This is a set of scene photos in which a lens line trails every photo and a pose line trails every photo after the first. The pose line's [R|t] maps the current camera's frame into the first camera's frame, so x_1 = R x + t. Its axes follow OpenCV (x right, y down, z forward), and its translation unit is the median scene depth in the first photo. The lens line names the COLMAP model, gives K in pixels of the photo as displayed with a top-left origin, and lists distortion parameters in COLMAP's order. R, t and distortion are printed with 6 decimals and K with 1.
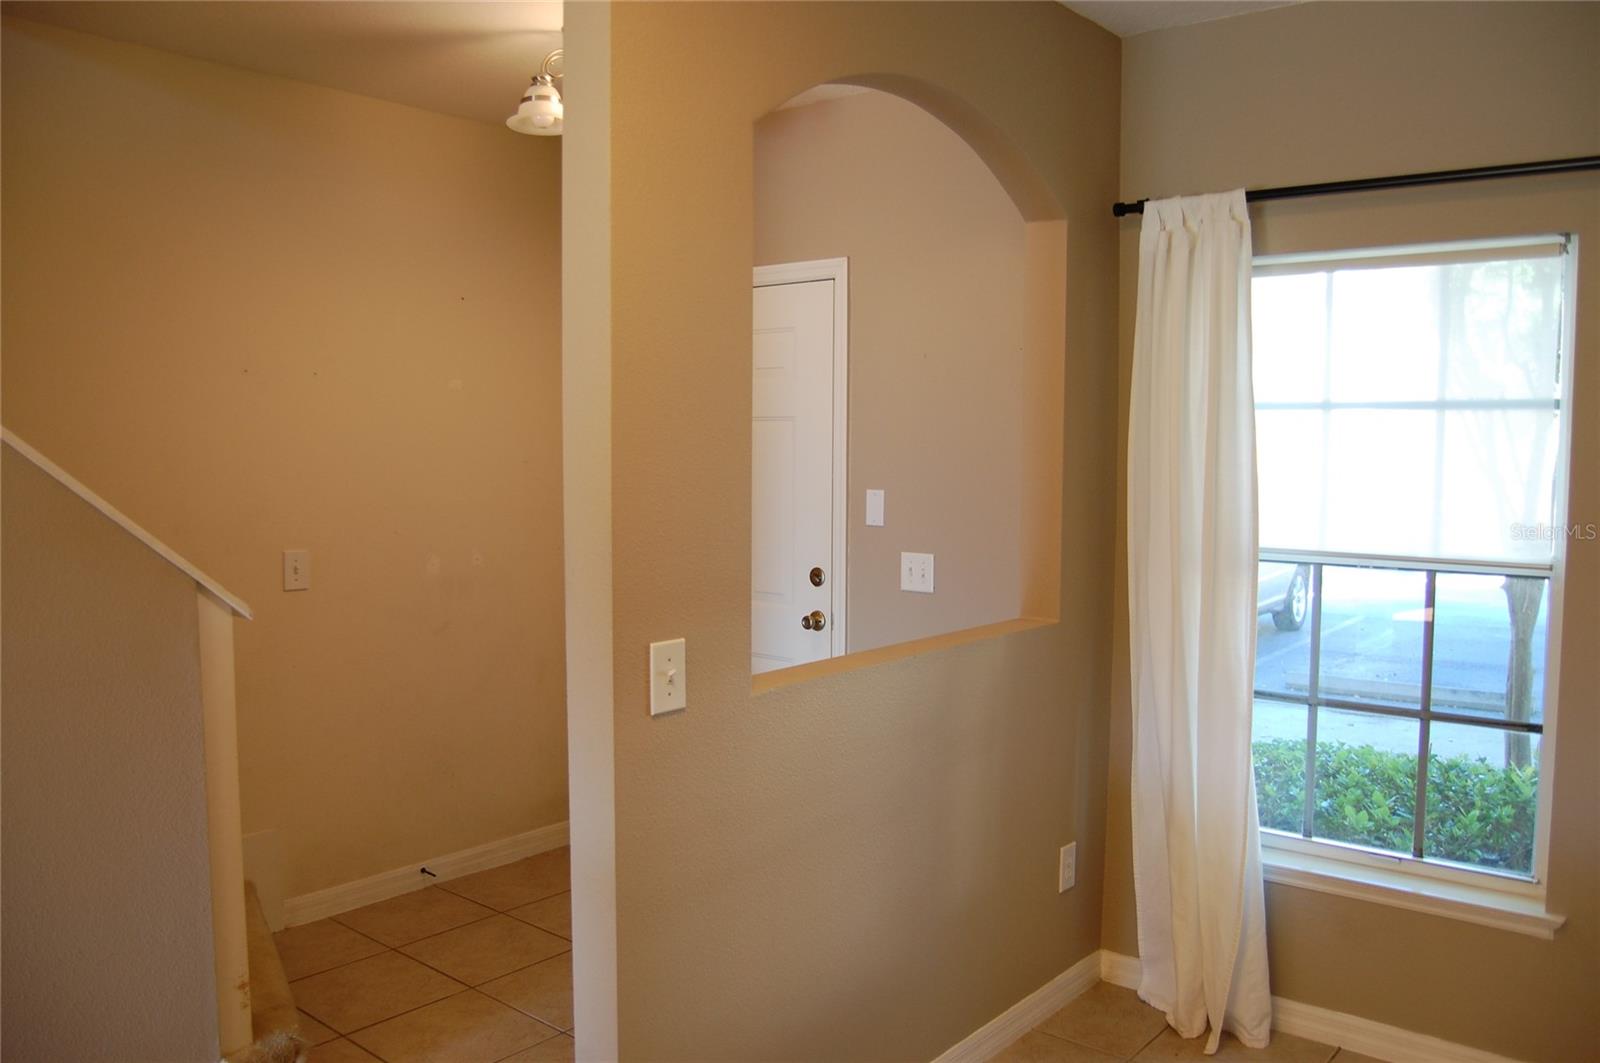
lens RADIAL K [[1261.0, 0, 806.0], [0, 1261.0, 535.6], [0, 0, 1]] dist [-0.079136, 0.021159]
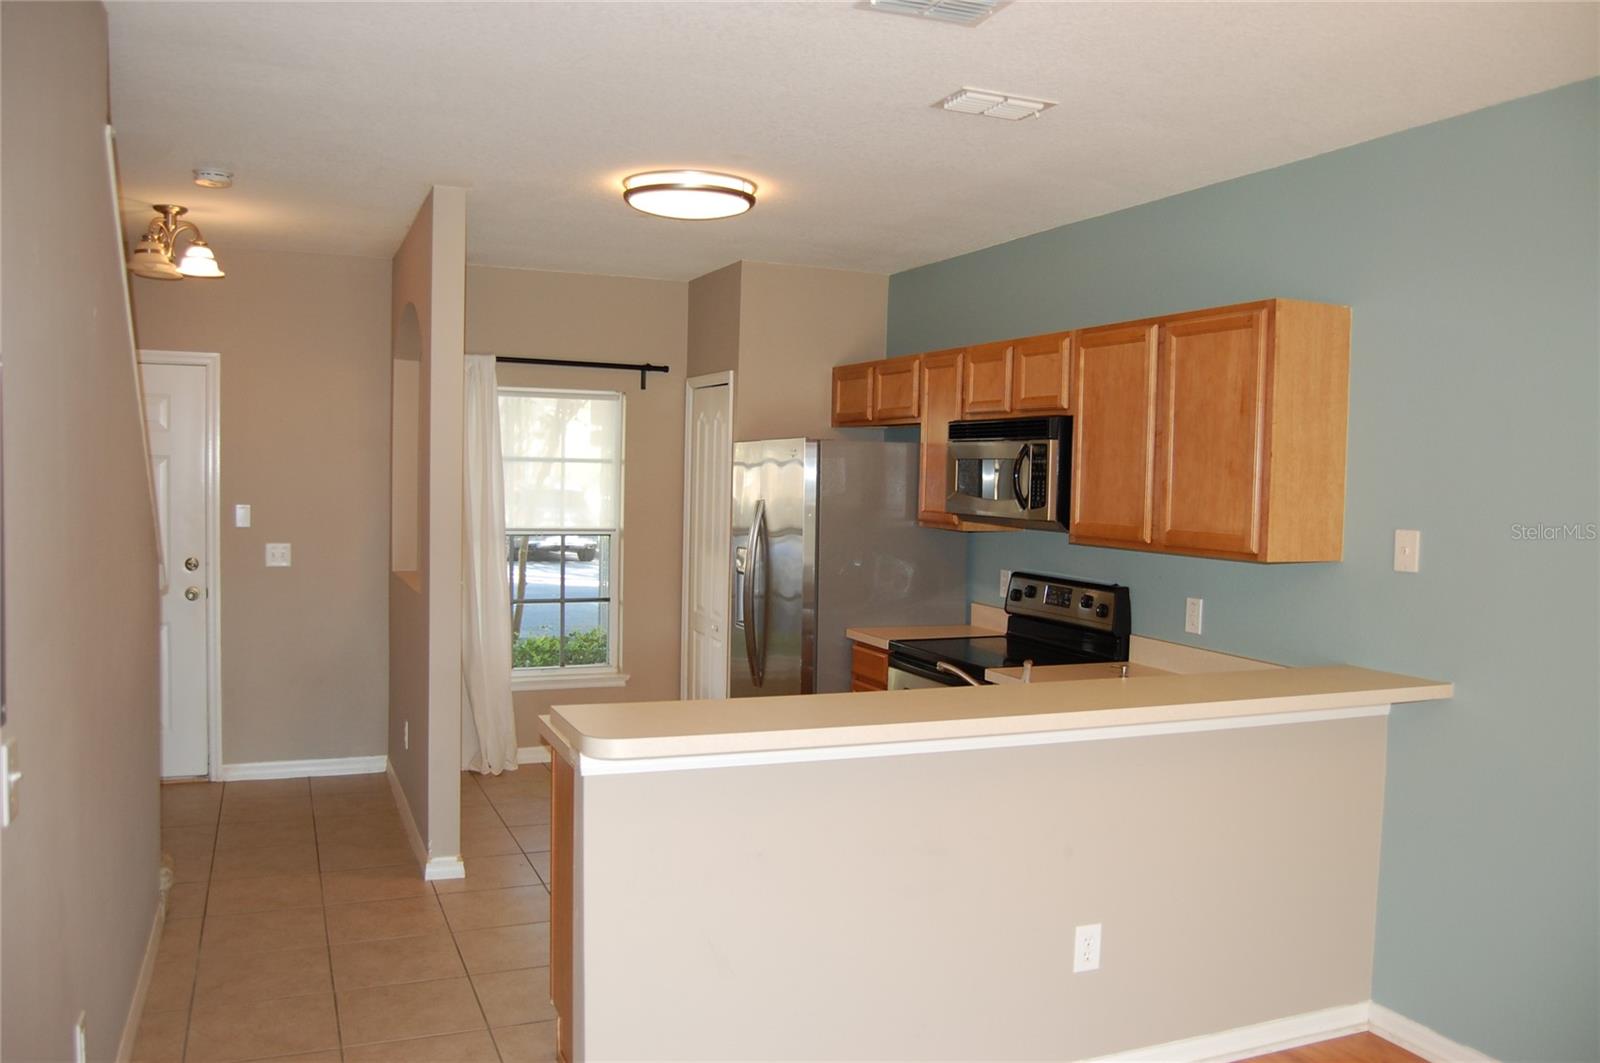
lens RADIAL K [[1261.0, 0, 799.3], [0, 1261.0, 538.9], [0, 0, 1]] dist [-0.079136, 0.021159]
pose [[0.458535, -0.047653, 0.887398, -1.197471], [0.042394, 0.998597, 0.031719, -0.016335], [-0.887665, 0.023076, 0.459912, -0.376643]]
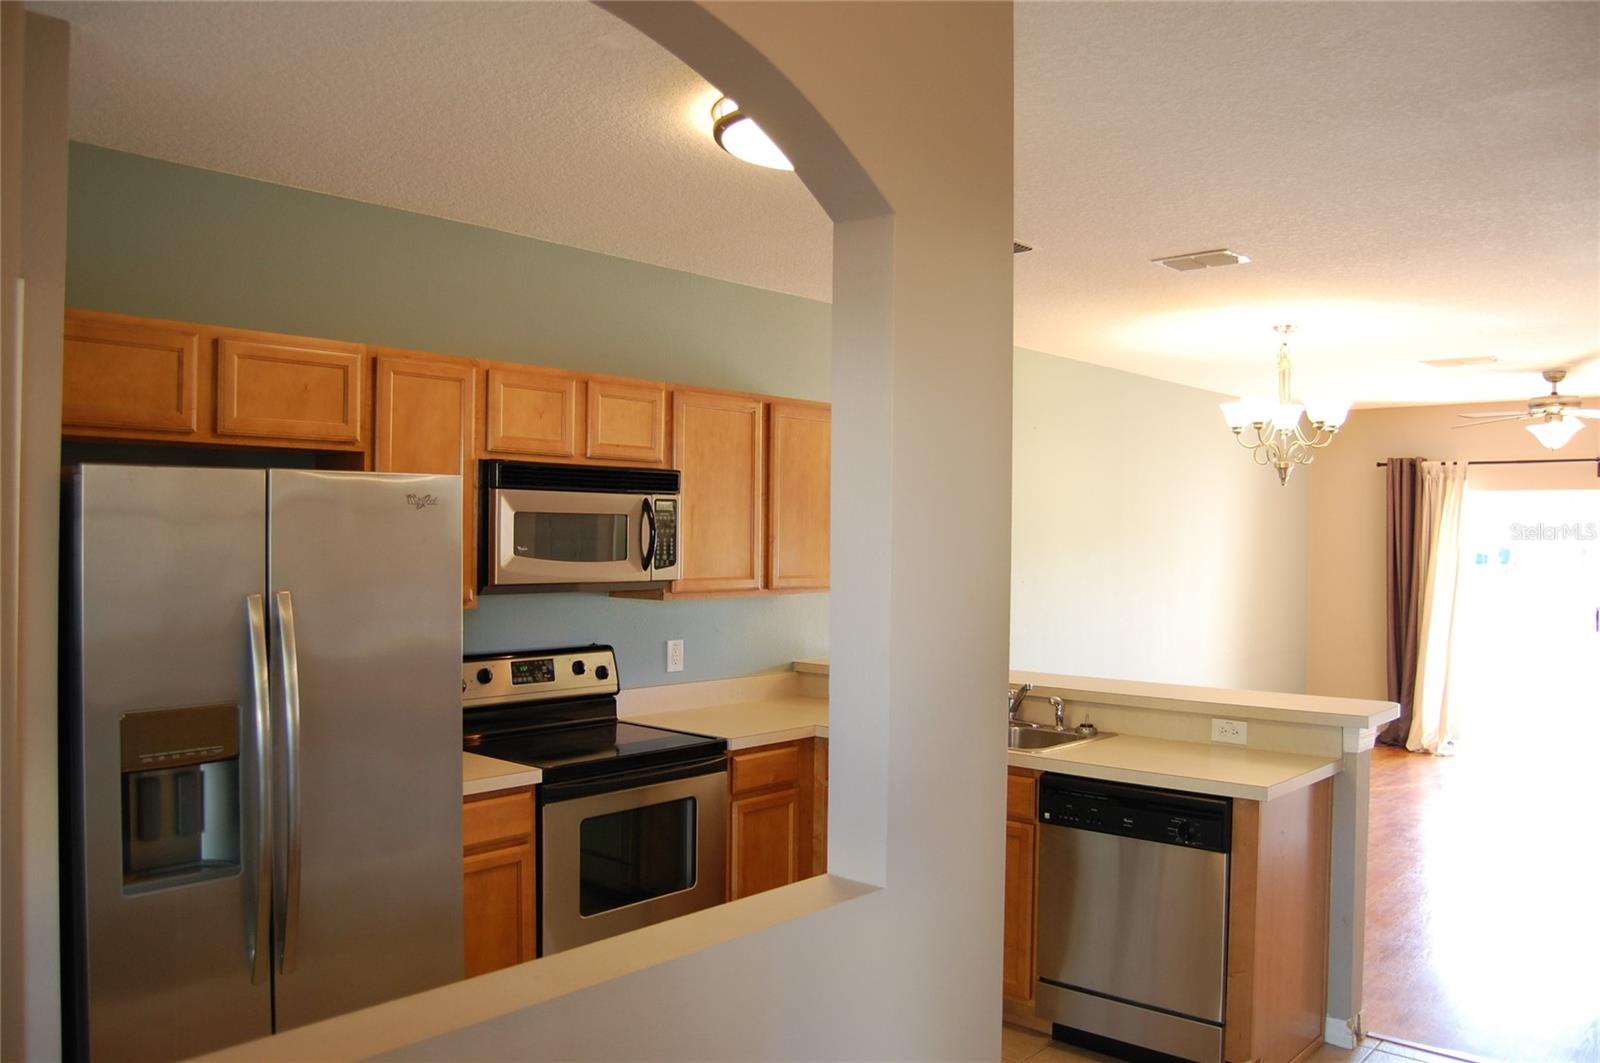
lens RADIAL K [[1261.0, 0, 809.0], [0, 1261.0, 534.9], [0, 0, 1]] dist [-0.079136, 0.021159]
pose [[-0.999212, -0.021170, 0.033568, -0.041973], [-0.018812, 0.997435, 0.069056, -0.121477], [-0.034944, 0.068370, -0.997048, 1.312960]]
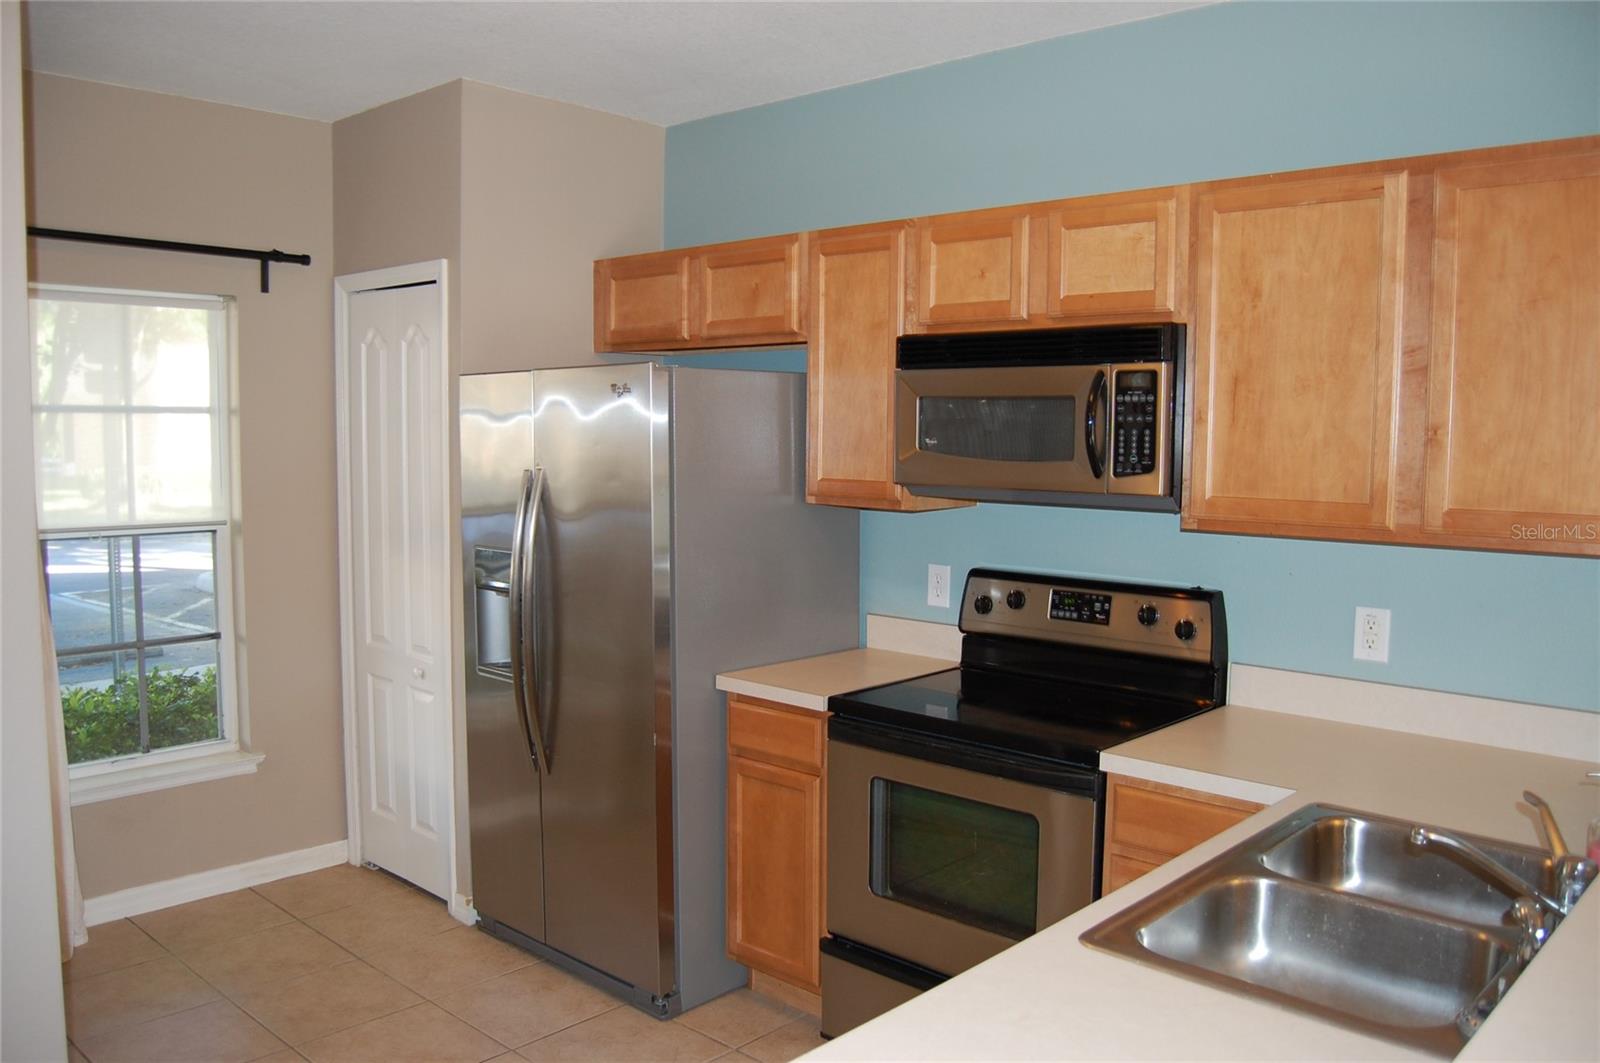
lens RADIAL K [[1261.0, 0, 794.1], [0, 1261.0, 531.3], [0, 0, 1]] dist [-0.079136, 0.021159]
pose [[0.058674, -0.095478, 0.993701, -0.703102], [0.061629, 0.993863, 0.091855, -0.049428], [-0.996373, 0.055851, 0.064198, 0.199960]]
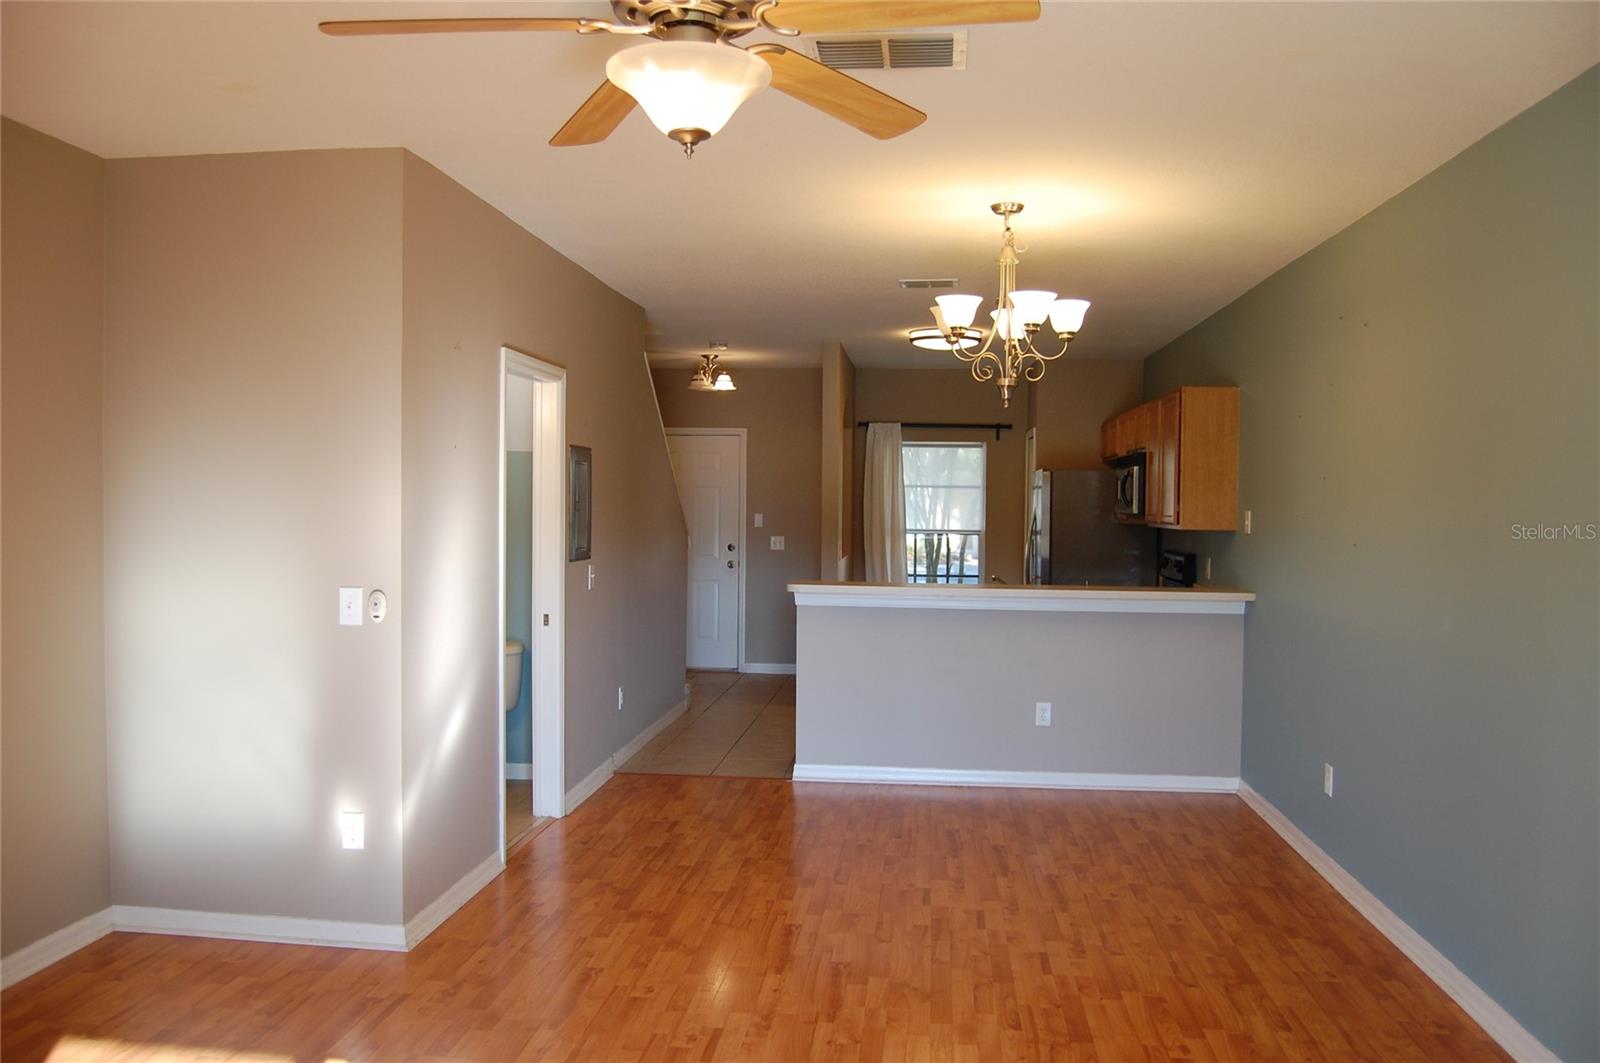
lens RADIAL K [[1261.0, 0, 805.0], [0, 1261.0, 536.6], [0, 0, 1]] dist [-0.079136, 0.021159]
pose [[0.827061, -0.015544, 0.561896, -1.680365], [0.033813, 0.999183, -0.022128, 0.092055], [-0.561094, 0.037300, 0.826912, -1.574474]]
